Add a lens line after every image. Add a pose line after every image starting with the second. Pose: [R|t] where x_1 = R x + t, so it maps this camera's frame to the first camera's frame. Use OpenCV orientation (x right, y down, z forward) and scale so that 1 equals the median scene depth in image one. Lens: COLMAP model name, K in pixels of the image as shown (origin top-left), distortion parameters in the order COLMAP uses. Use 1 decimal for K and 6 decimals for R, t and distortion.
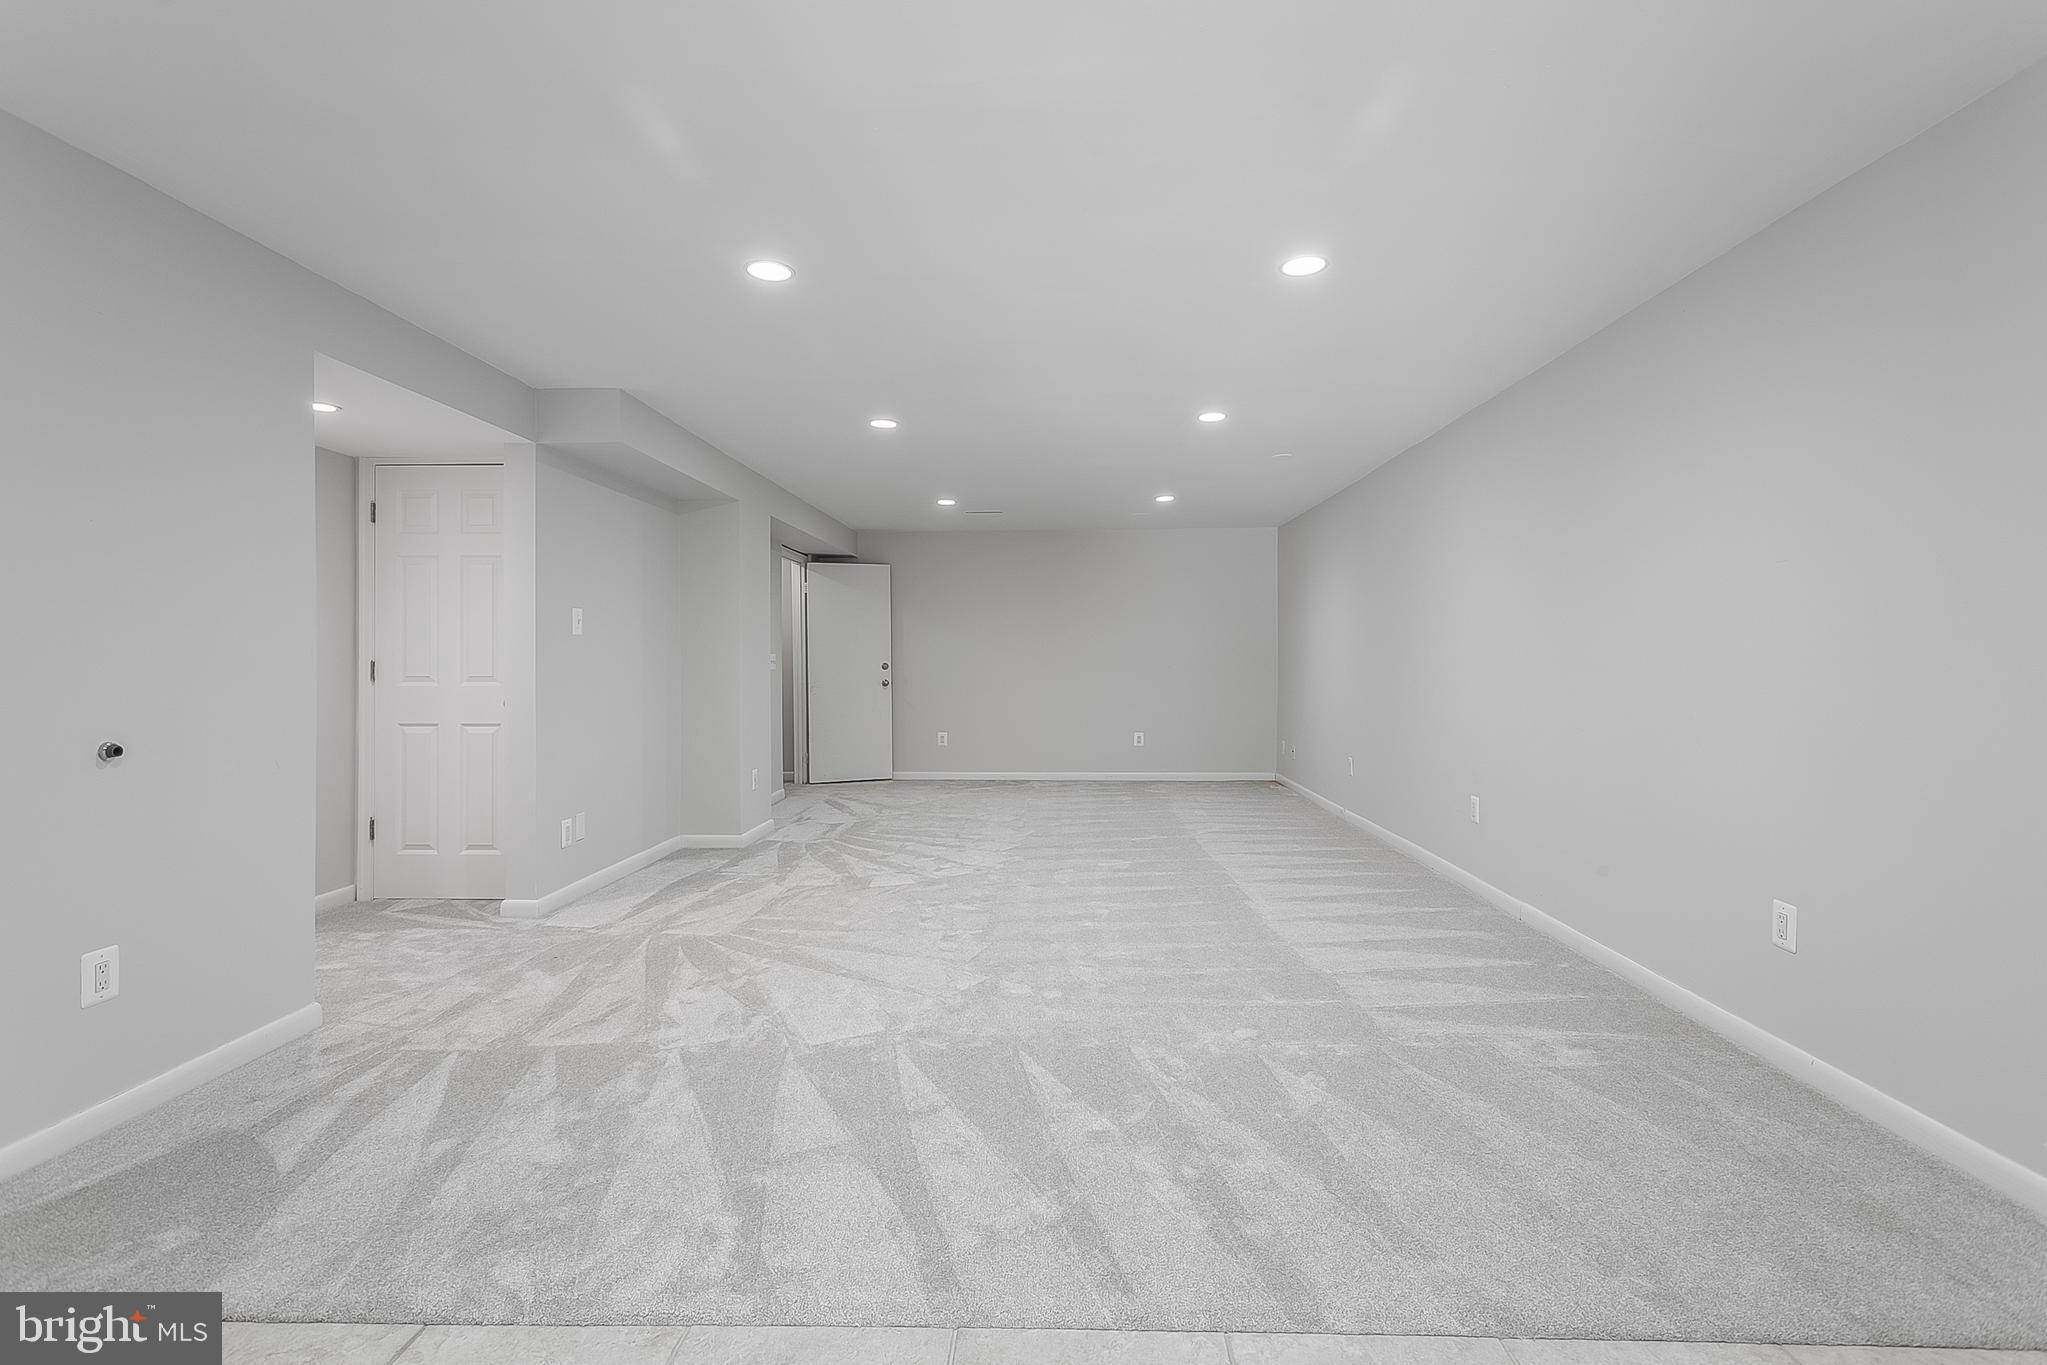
lens RADIAL K [[971.3, 0, 1039.9], [0, 971.3, 648.7], [0, 0, 1]] dist [0.000886, 0.000969]
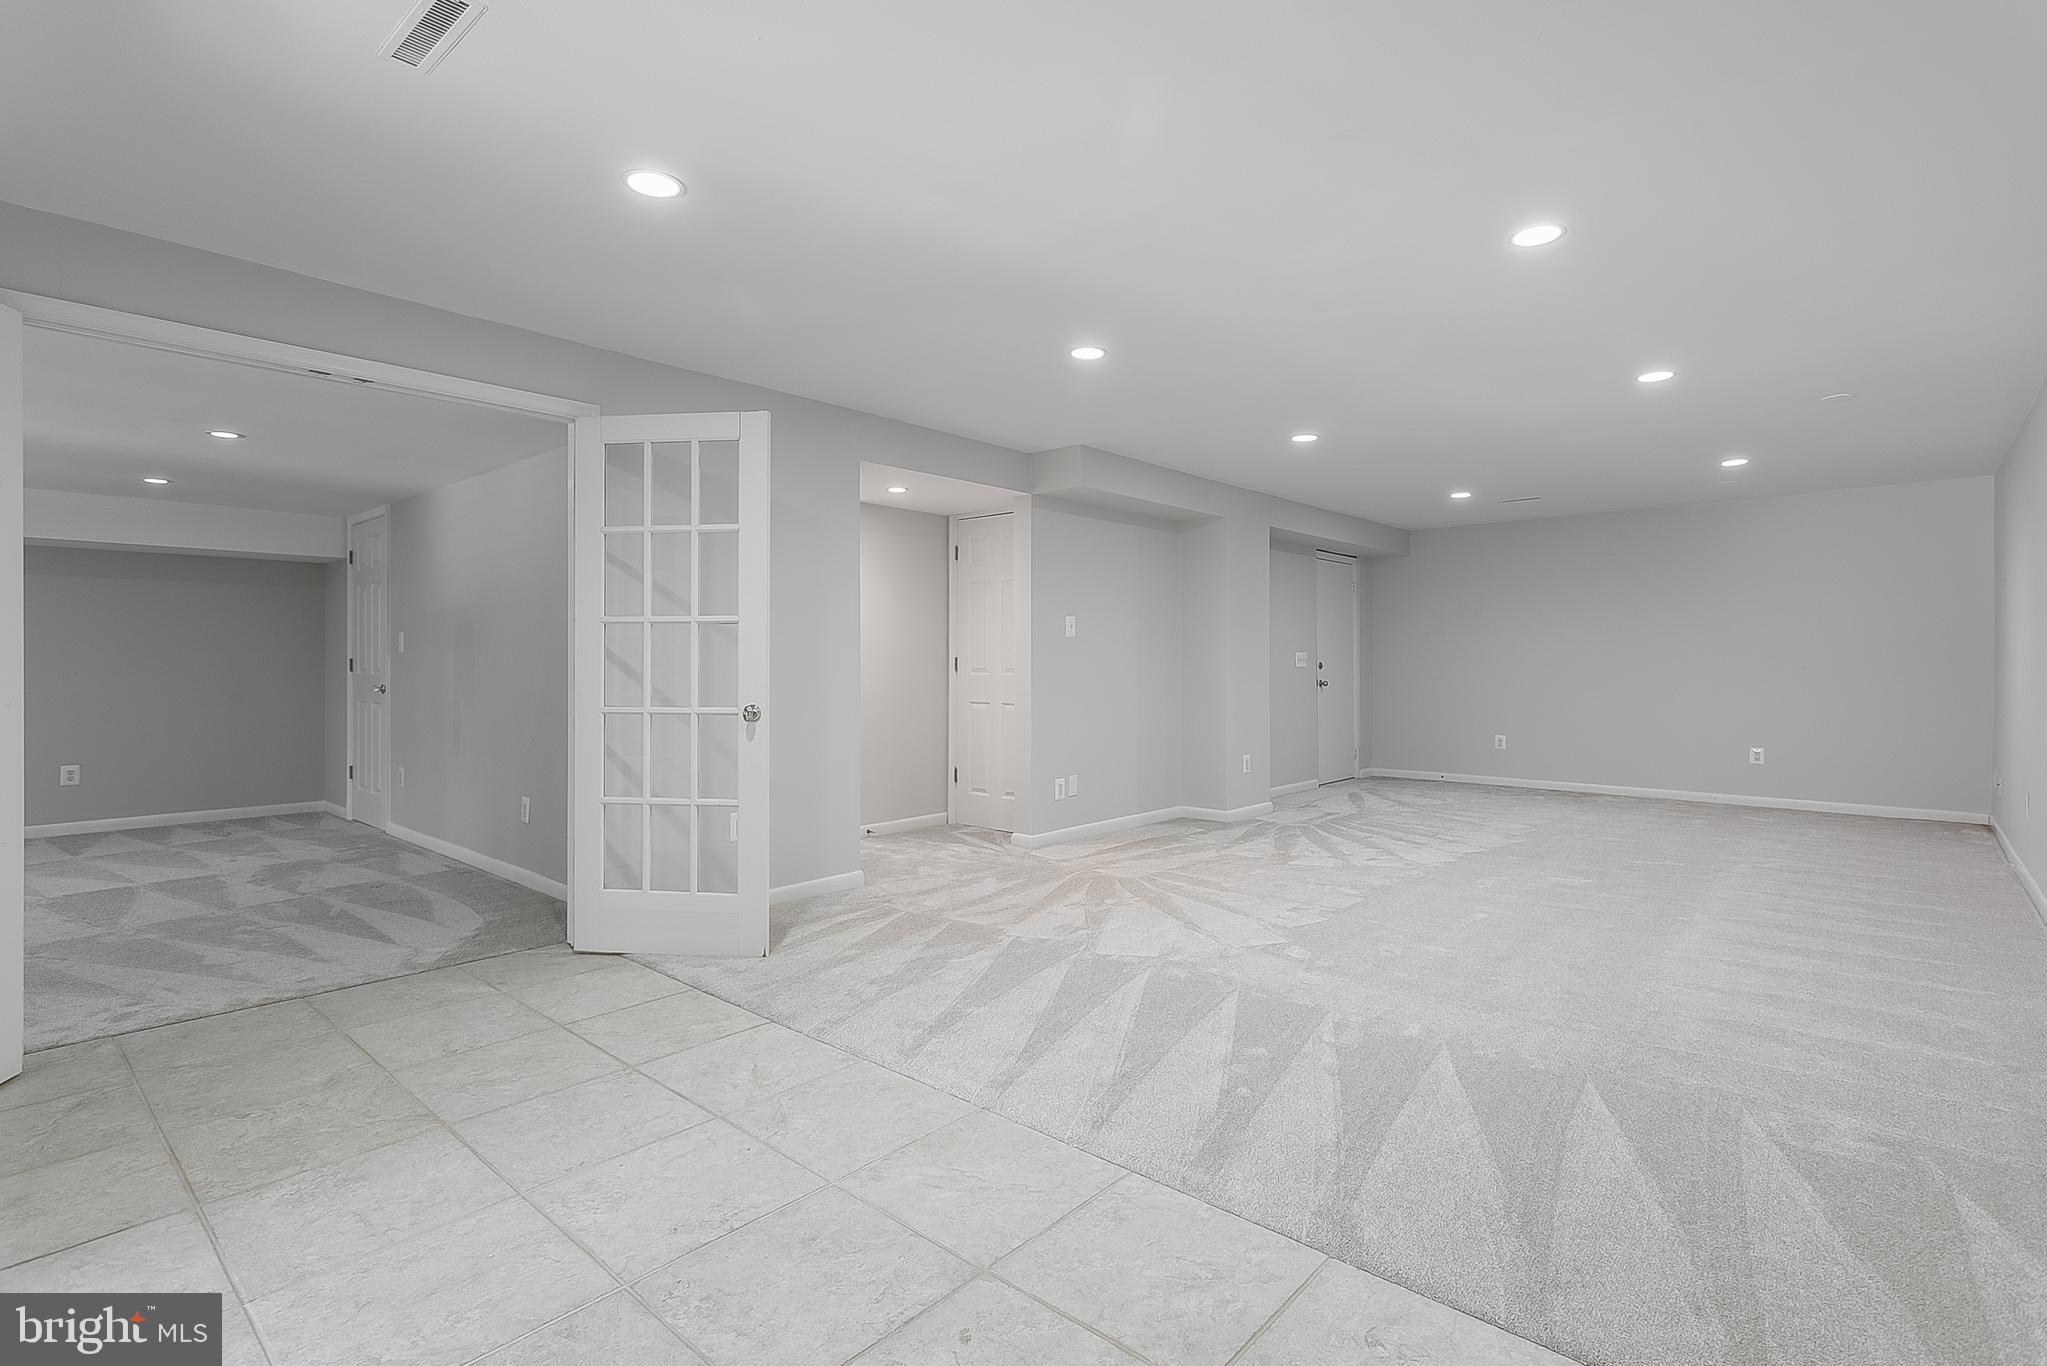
lens RADIAL K [[971.3, 0, 1039.9], [0, 971.3, 649.2], [0, 0, 1]] dist [0.000886, 0.000969]
pose [[0.774236, -0.004618, -0.632881, 0.347263], [0.004918, 0.999987, -0.001280, 0.003743], [0.632878, -0.002121, 0.774248, -0.029081]]
